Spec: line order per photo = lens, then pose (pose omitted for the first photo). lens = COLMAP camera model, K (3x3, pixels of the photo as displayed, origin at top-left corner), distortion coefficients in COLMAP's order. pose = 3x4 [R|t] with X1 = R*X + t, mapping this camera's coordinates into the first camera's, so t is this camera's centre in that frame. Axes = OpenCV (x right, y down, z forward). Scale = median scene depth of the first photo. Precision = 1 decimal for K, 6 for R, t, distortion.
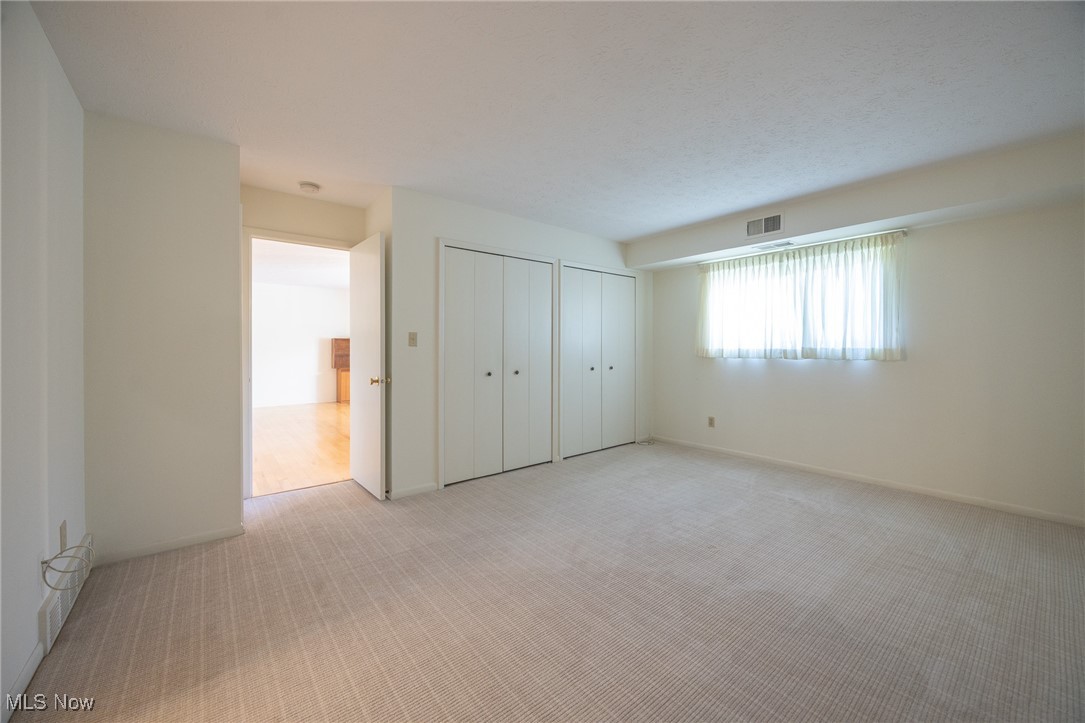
lens RADIAL K [[414.9, 0, 548.1], [0, 414.9, 351.7], [0, 0, 1]] dist [-0.001549, -0.001067]
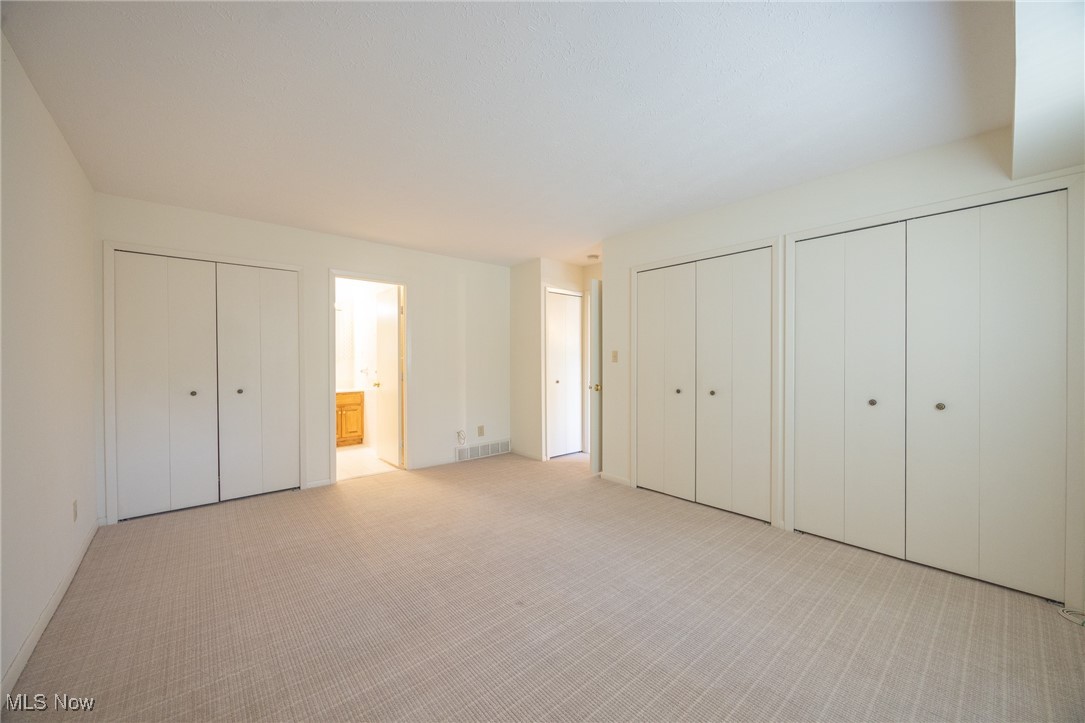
lens RADIAL K [[414.9, 0, 543.5], [0, 414.9, 364.5], [0, 0, 1]] dist [-0.001549, -0.001067]
pose [[0.018849, 0.008678, -0.999785, 0.879331], [-0.008416, 0.999928, 0.008521, -0.014019], [0.999787, 0.008254, 0.018921, 0.734264]]
